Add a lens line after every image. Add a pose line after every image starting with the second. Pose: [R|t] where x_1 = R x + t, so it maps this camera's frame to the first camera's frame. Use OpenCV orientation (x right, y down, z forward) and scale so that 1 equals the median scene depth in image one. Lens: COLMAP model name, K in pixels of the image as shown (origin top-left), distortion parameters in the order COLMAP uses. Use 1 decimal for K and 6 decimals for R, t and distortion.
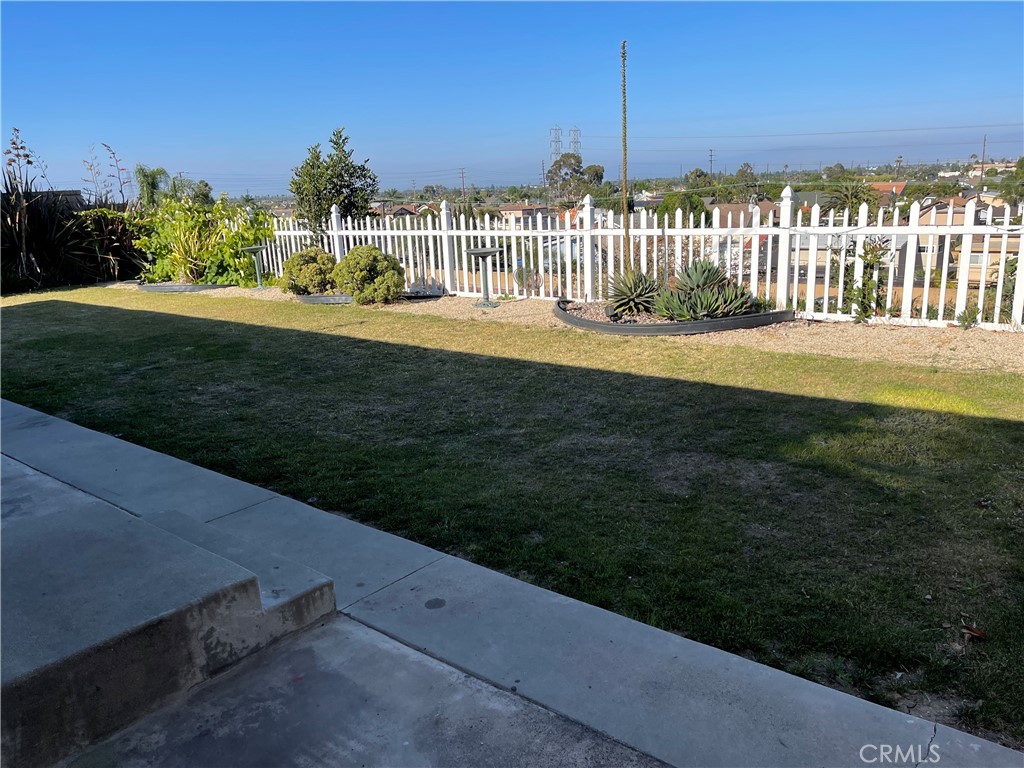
lens RADIAL K [[772.0, 0, 480.2], [0, 772.0, 376.4], [0, 0, 1]] dist [0.069267, -0.086674]
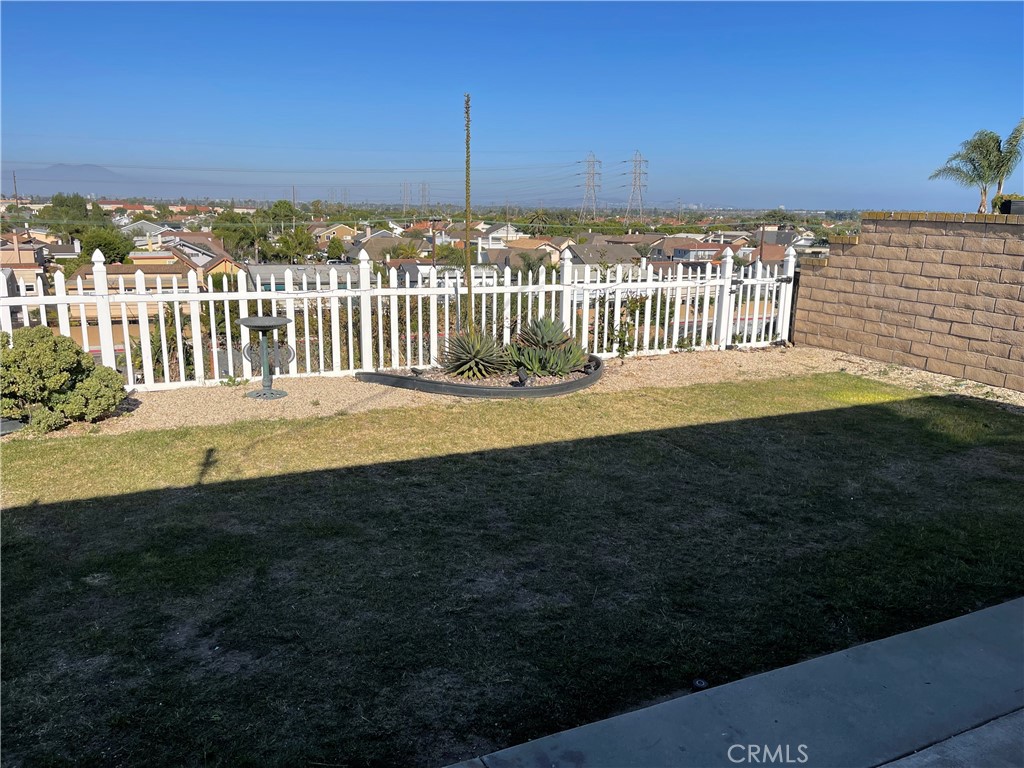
lens RADIAL K [[772.0, 0, 521.2], [0, 772.0, 388.4], [0, 0, 1]] dist [0.069267, -0.086674]
pose [[0.418113, -0.149717, 0.895972, -0.429773], [0.175468, 0.981060, 0.082052, -0.090819], [-0.891287, 0.122908, 0.436465, 0.359346]]
